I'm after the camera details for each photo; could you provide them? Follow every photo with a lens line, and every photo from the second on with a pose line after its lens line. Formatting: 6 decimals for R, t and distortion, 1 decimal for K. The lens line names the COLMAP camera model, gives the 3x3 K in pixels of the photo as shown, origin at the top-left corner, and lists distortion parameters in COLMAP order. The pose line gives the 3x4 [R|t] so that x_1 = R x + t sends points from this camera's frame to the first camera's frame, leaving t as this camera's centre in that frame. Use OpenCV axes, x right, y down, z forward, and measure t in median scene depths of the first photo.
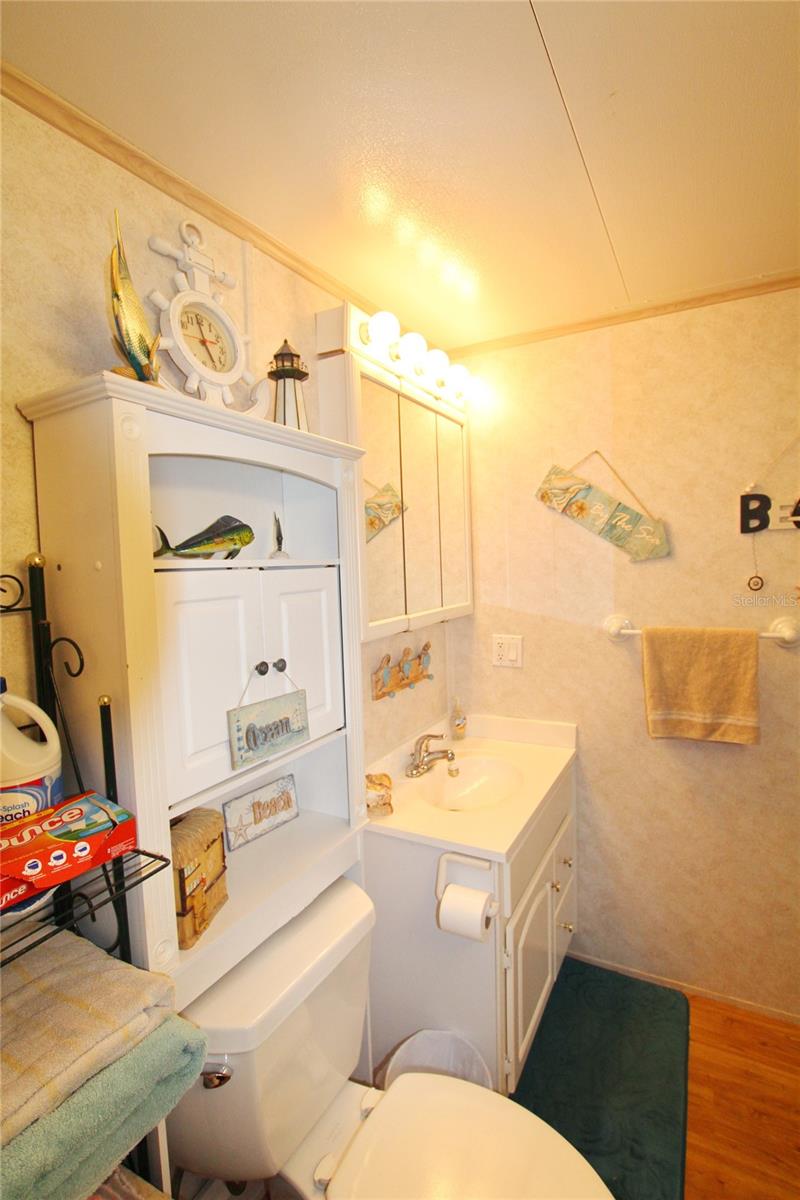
lens RADIAL K [[556.2, 0, 399.0], [0, 556.2, 596.2], [0, 0, 1]] dist [-0.037869, 0.006414]
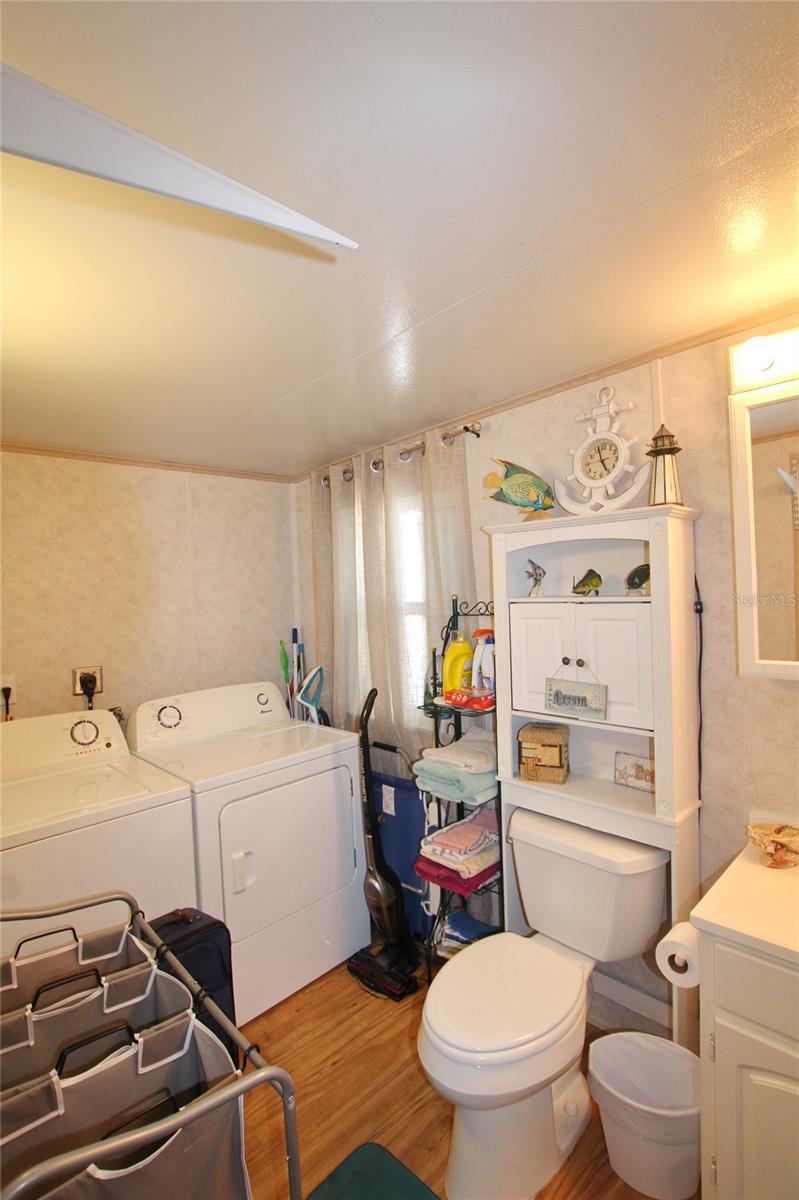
lens RADIAL K [[556.2, 0, 398.5], [0, 556.2, 596.2], [0, 0, 1]] dist [-0.037869, 0.006414]
pose [[-0.282235, 0.051564, -0.957959, 1.420580], [-0.012028, 0.998286, 0.057279, -0.149925], [0.959270, 0.027689, -0.281131, 0.904983]]
